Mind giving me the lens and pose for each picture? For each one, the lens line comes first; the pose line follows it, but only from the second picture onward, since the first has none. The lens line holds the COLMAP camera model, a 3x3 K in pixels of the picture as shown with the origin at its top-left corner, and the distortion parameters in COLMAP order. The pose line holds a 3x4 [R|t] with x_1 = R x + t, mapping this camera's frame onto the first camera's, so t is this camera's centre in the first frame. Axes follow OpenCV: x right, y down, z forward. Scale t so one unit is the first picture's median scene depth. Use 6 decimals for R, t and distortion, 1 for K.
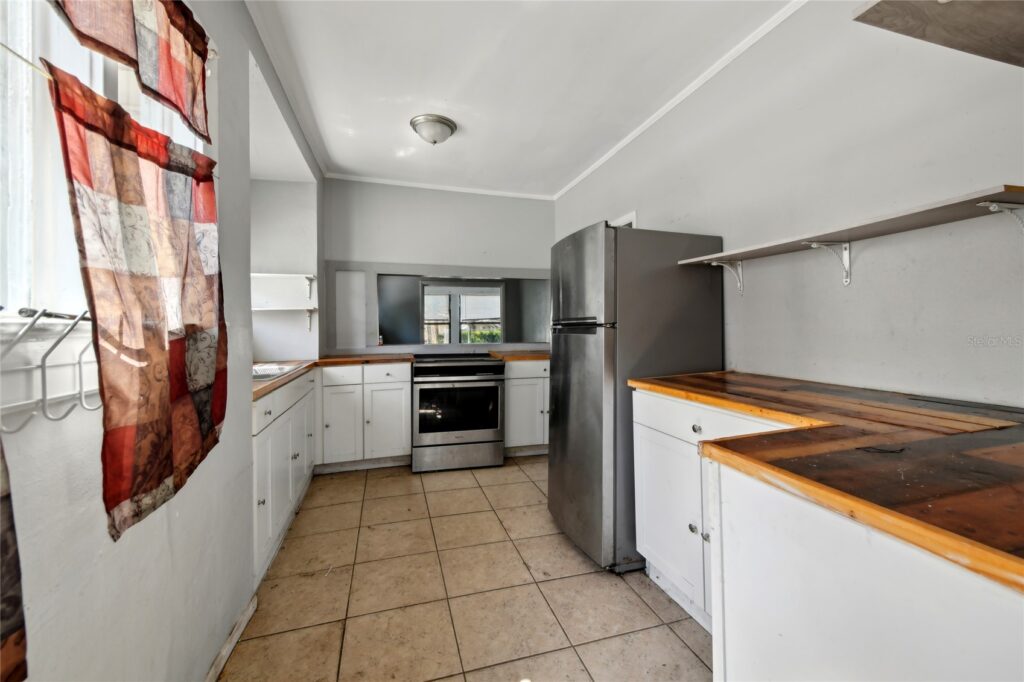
lens RADIAL K [[420.3, 0, 514.8], [0, 420.3, 327.0], [0, 0, 1]] dist [0.001729, -0.000365]
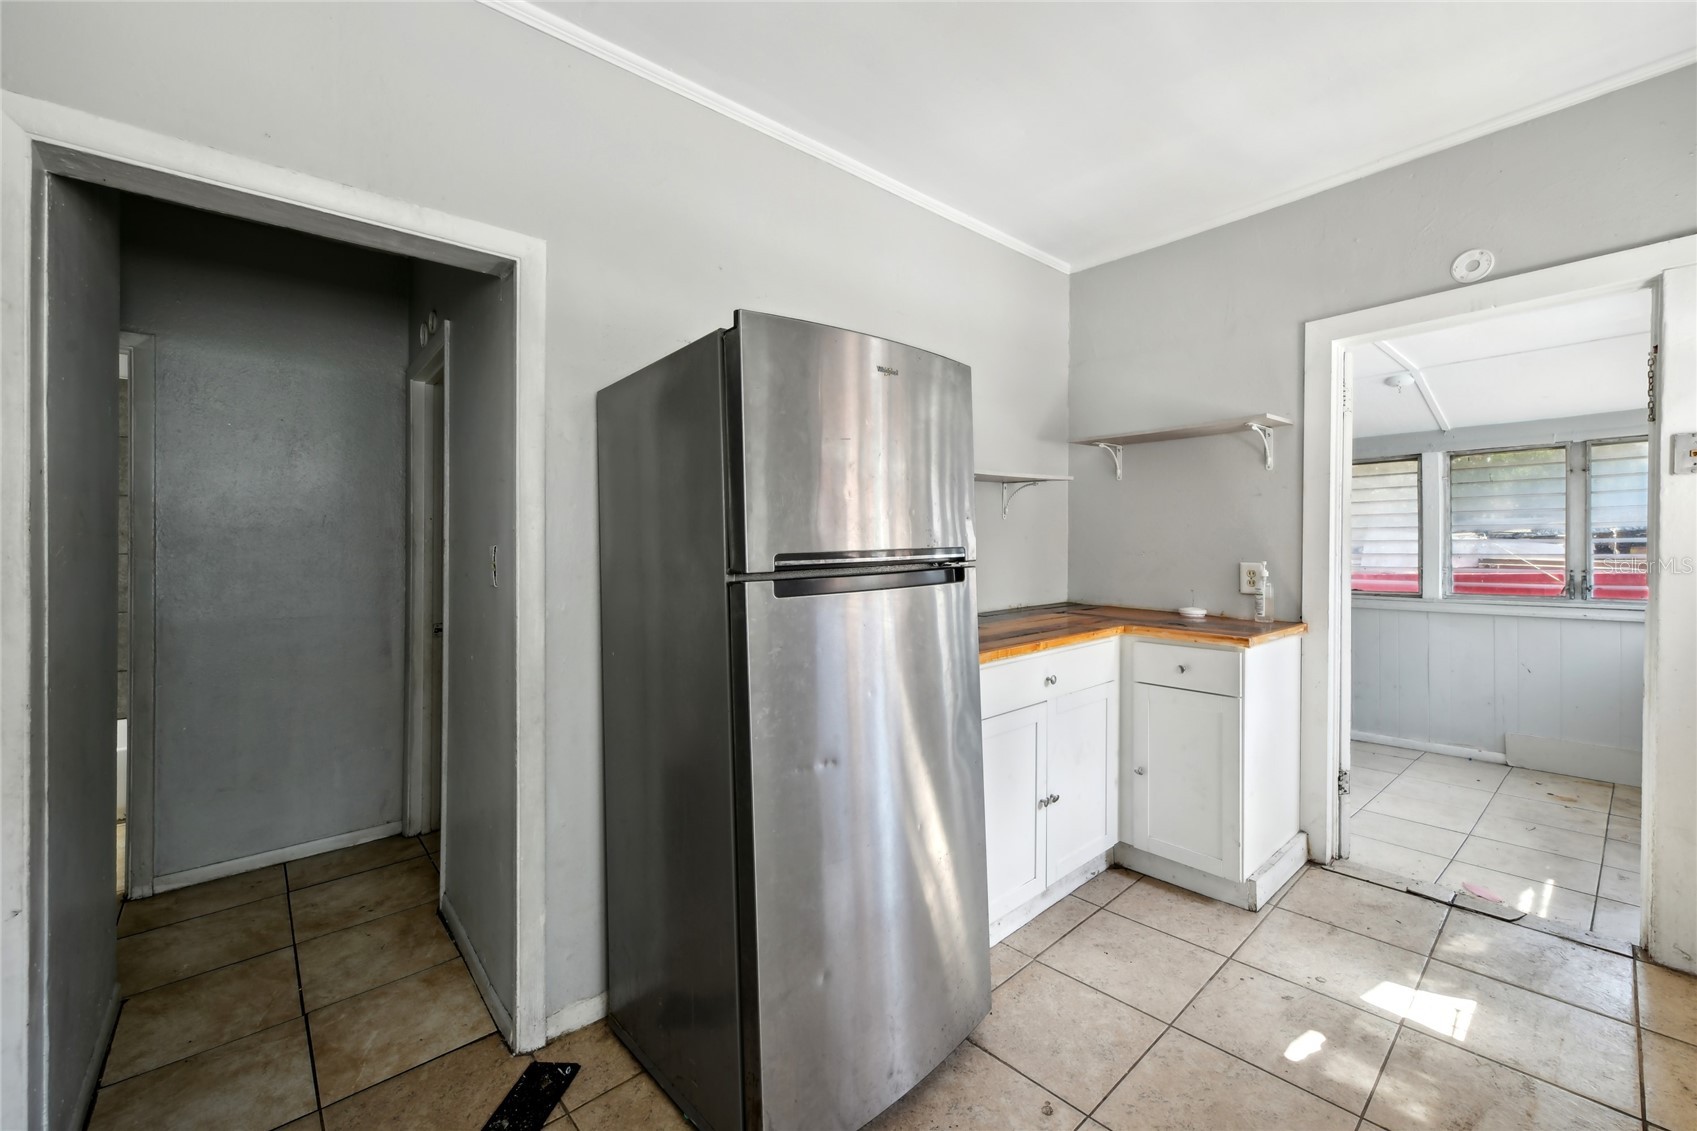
lens RADIAL K [[696.6, 0, 867.6], [0, 696.6, 546.4], [0, 0, 1]] dist [0.001729, -0.000365]
pose [[-0.439952, 0.008616, 0.897980, -0.308974], [0.017996, 0.999838, -0.000776, -0.017117], [-0.897841, 0.015818, -0.440035, 0.880945]]
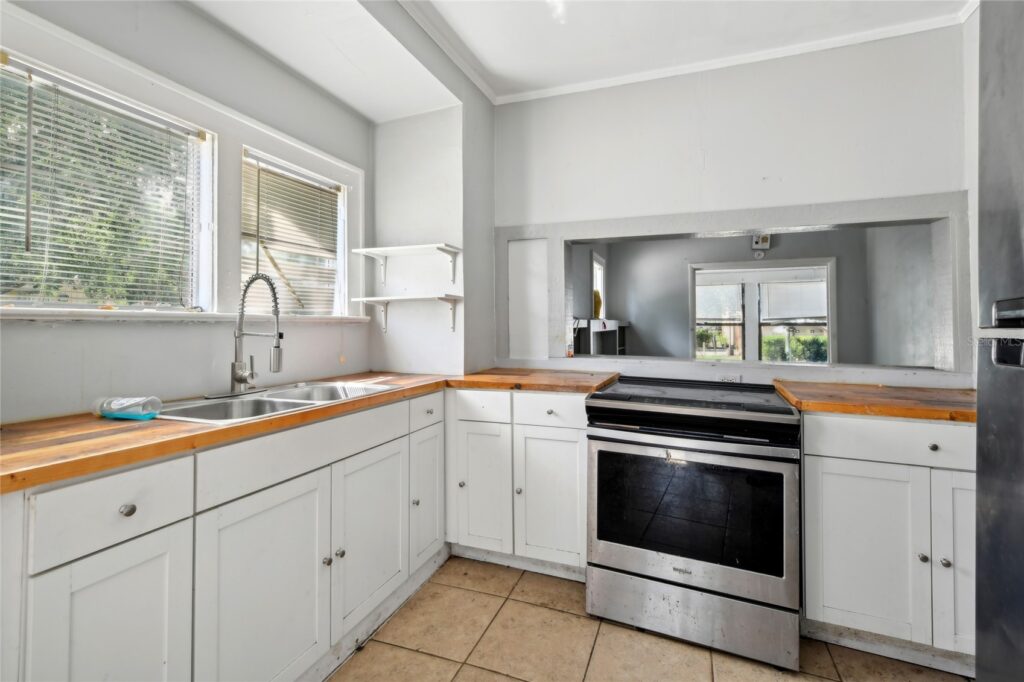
lens RADIAL K [[455.3, 0, 512.9], [0, 455.3, 315.2], [0, 0, 1]] dist [-0.008825, -0.001170]
pose [[0.787542, -0.005864, -0.616233, 0.024190], [-0.013069, 0.999571, -0.026214, 0.002115], [0.616122, 0.028698, 0.787128, 0.470131]]
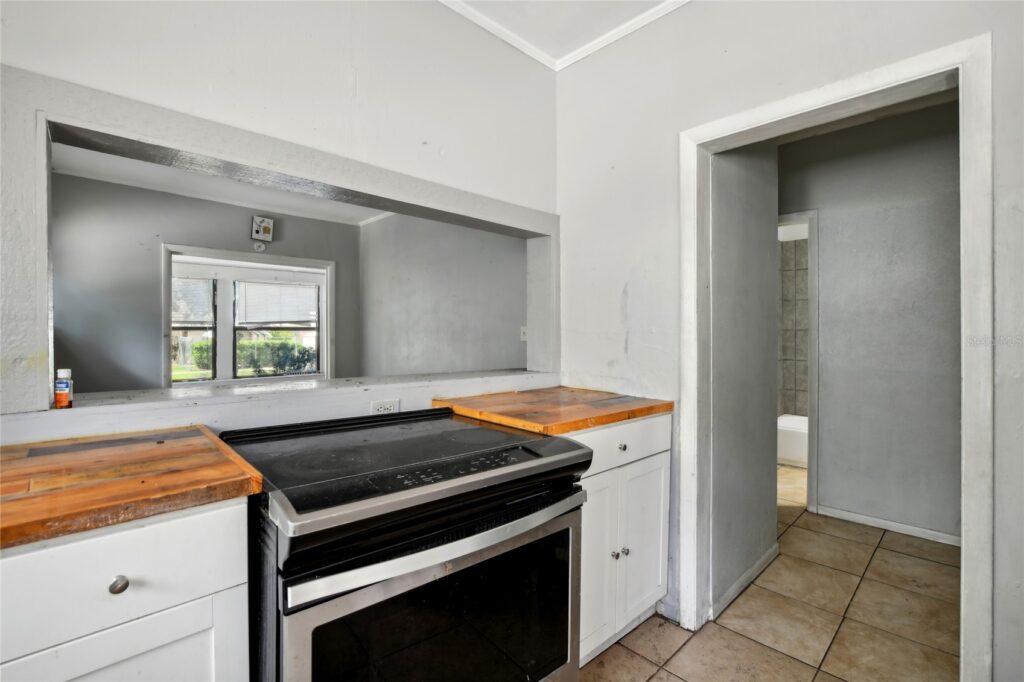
lens RADIAL K [[455.3, 0, 516.7], [0, 455.3, 331.8], [0, 0, 1]] dist [-0.008825, -0.001170]
pose [[0.881207, 0.009815, 0.472628, -0.226654], [-0.005389, 0.999928, -0.010718, 0.000176], [-0.472699, 0.006898, 0.881197, 0.694031]]
